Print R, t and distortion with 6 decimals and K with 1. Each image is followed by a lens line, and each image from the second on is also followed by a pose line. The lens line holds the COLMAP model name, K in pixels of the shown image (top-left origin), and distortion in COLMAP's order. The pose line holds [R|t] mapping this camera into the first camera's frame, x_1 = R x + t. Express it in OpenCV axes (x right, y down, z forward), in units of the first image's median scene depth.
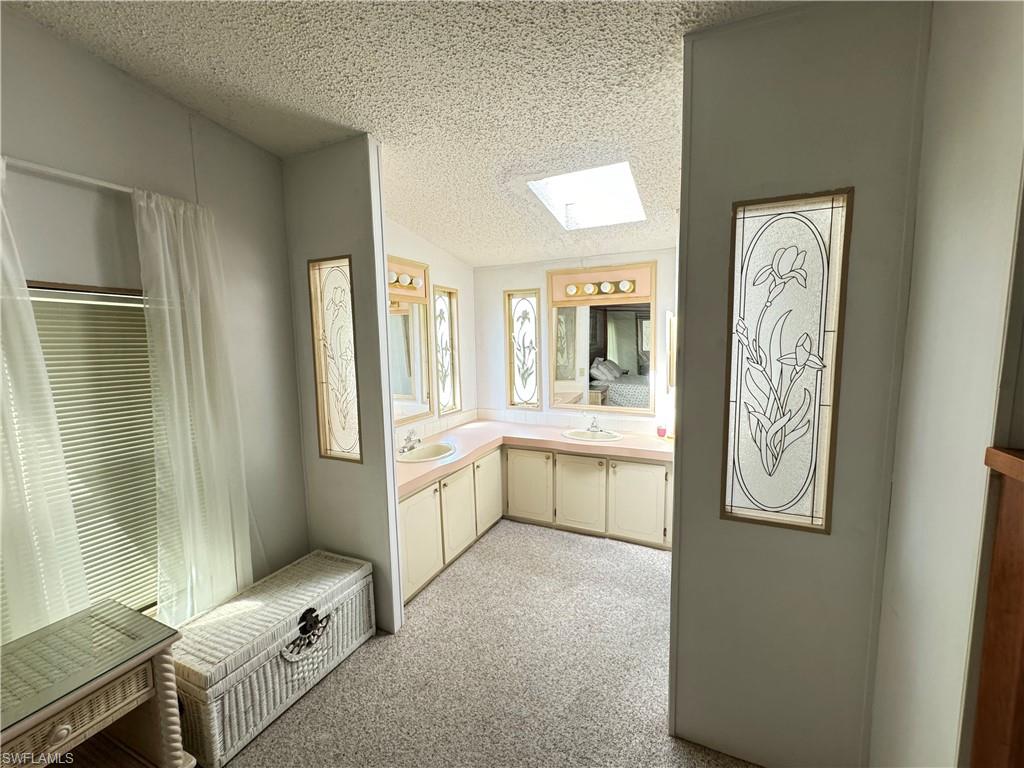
lens RADIAL K [[405.3, 0, 517.0], [0, 405.3, 383.2], [0, 0, 1]] dist [-0.004003, 0.000338]
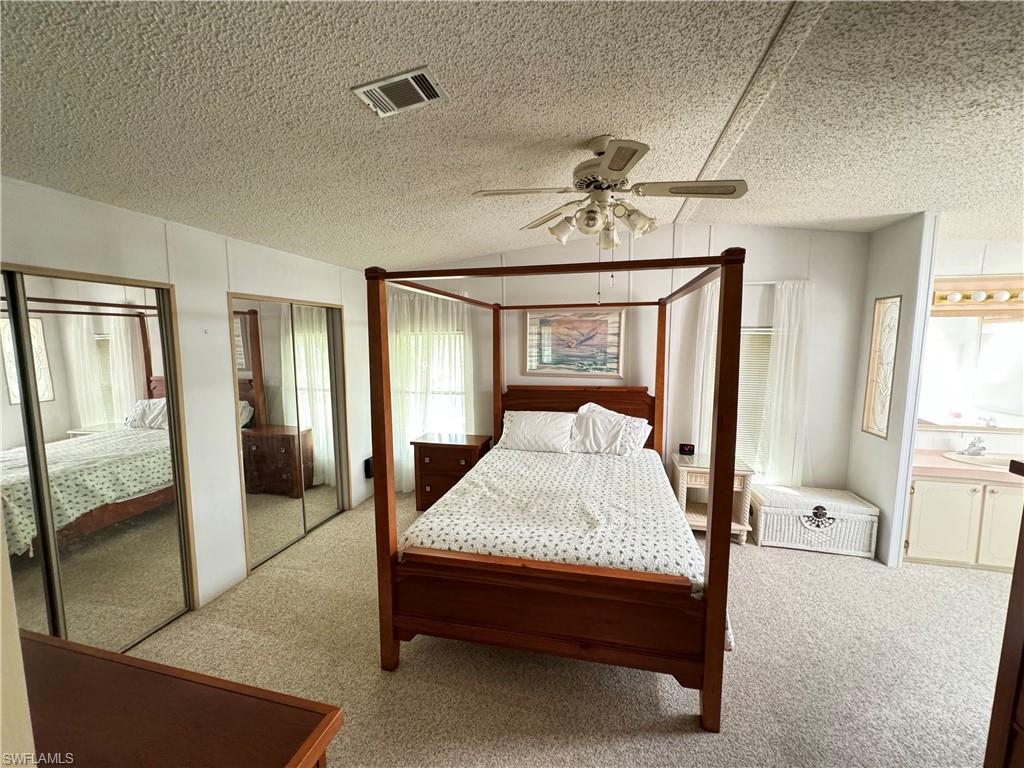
lens RADIAL K [[405.3, 0, 516.1], [0, 405.3, 381.8], [0, 0, 1]] dist [-0.004003, 0.000338]
pose [[0.188393, 0.127759, -0.973748, 0.774091], [-0.098631, 0.988951, 0.110671, -0.036273], [0.977129, 0.075192, 0.198912, -0.606555]]
